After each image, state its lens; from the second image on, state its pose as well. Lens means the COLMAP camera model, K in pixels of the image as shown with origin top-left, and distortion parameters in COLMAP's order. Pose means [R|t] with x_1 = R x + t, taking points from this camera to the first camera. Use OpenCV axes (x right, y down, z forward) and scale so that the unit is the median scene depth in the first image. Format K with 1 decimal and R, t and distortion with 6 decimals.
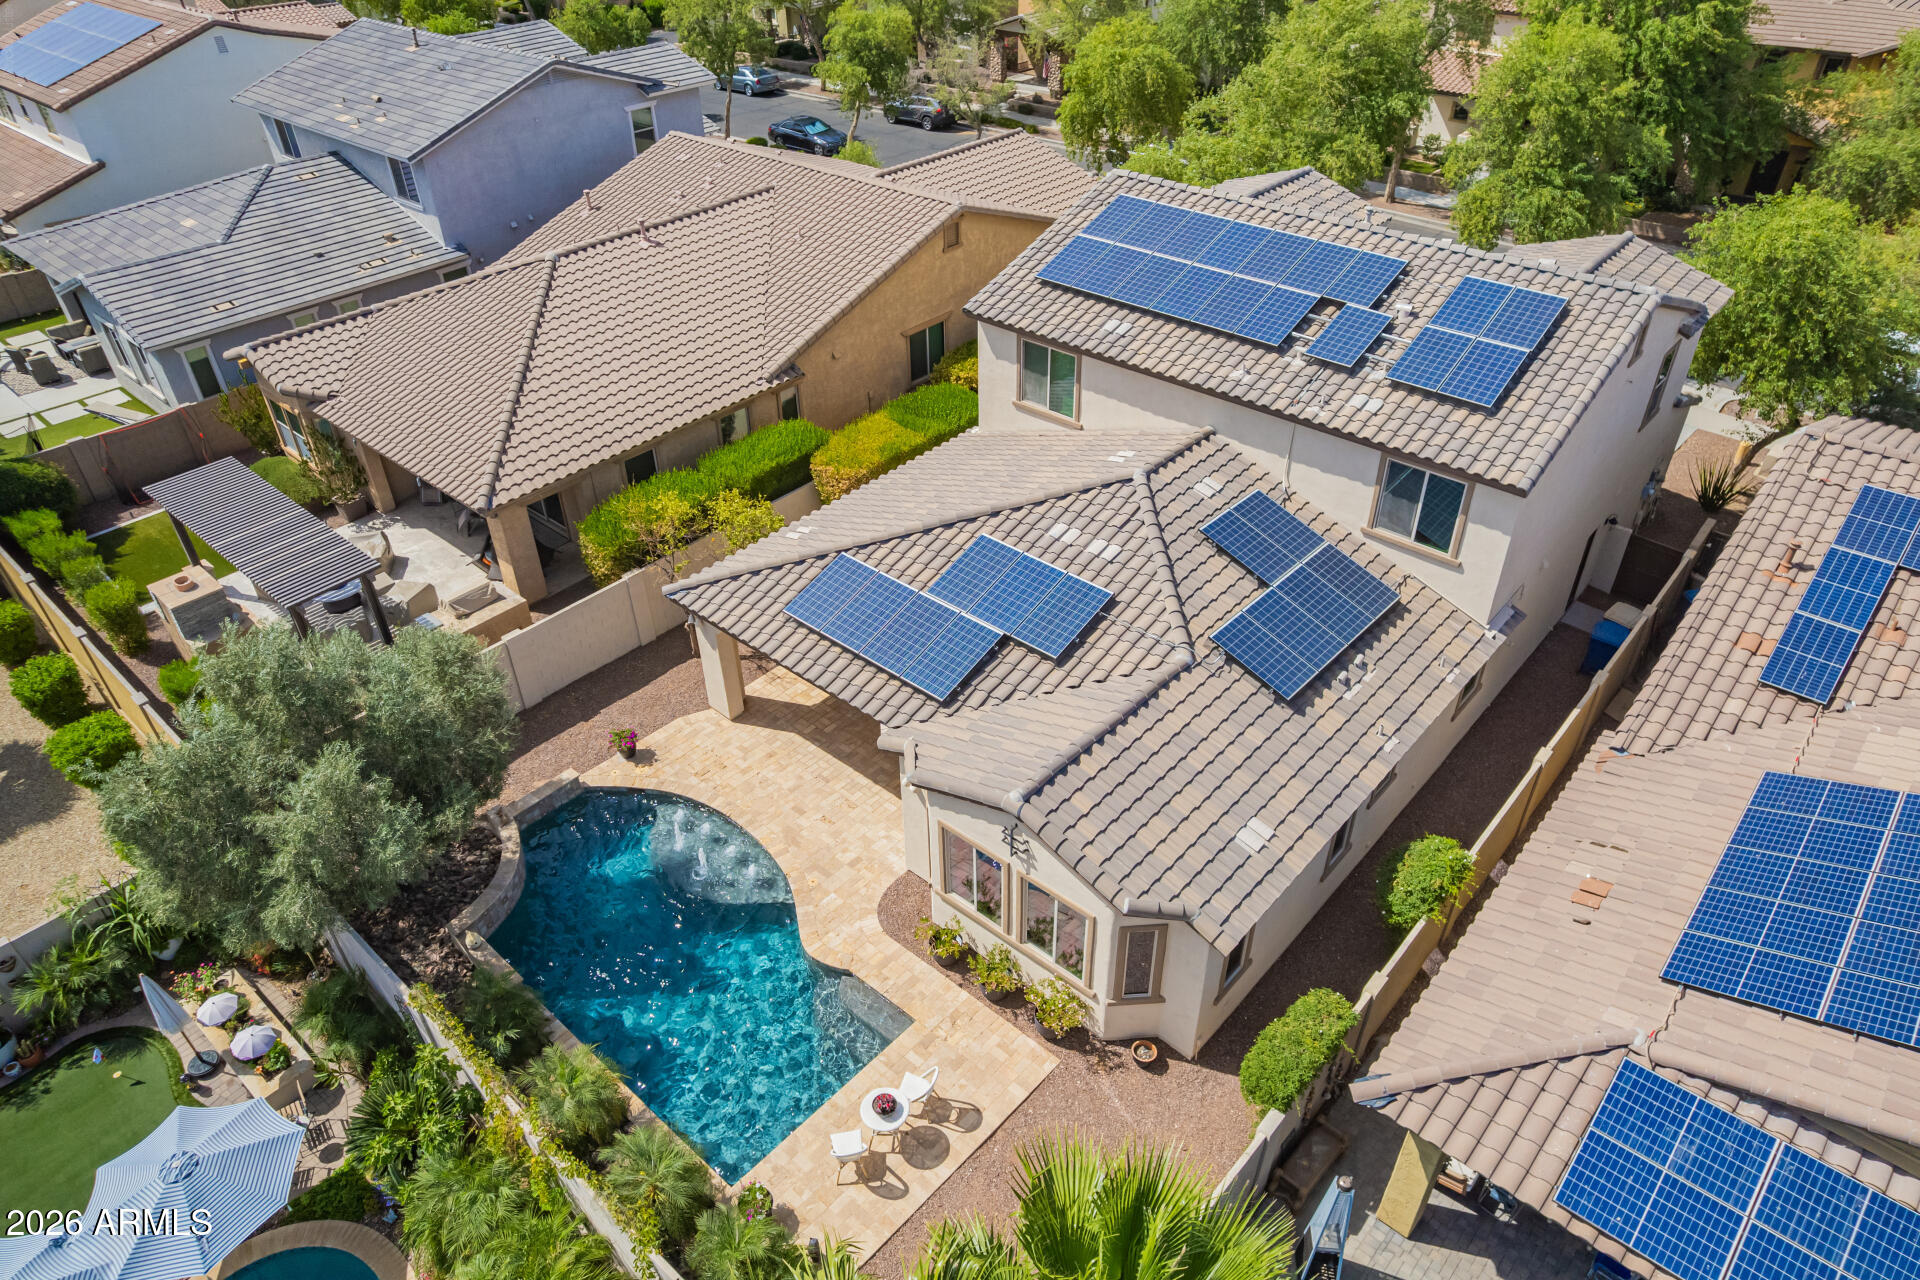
lens RADIAL K [[1205.2, 0, 967.7], [0, 1205.2, 652.8], [0, 0, 1]] dist [-0.054067, 0.036905]
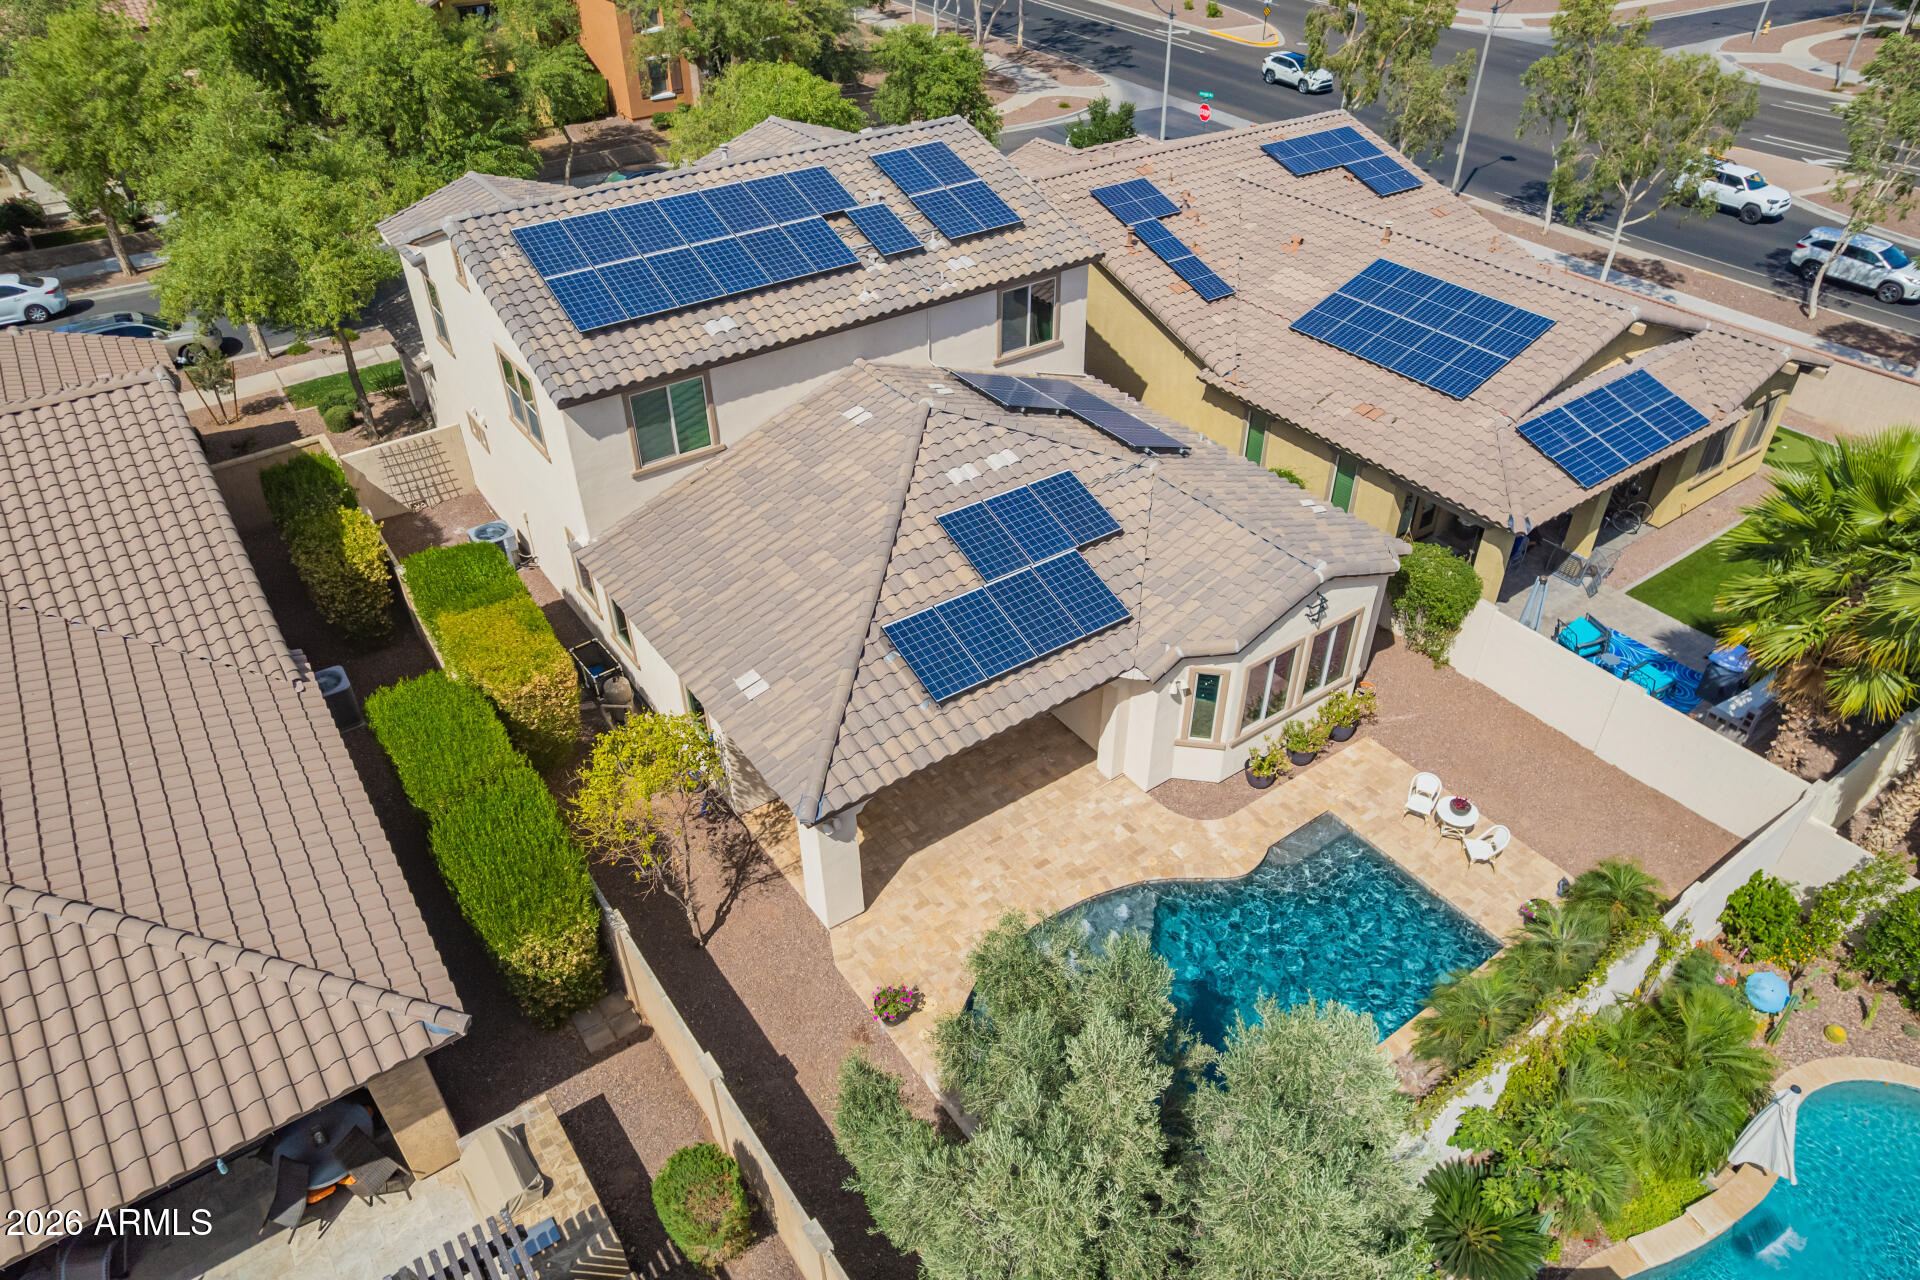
lens RADIAL K [[1205.2, 0, 967.7], [0, 1205.2, 652.8], [0, 0, 1]] dist [-0.054067, 0.036905]
pose [[0.226999, -0.585276, 0.778411, -0.779520], [0.588719, 0.719172, 0.369054, -0.356938], [-0.775810, 0.374491, 0.507814, 0.538509]]
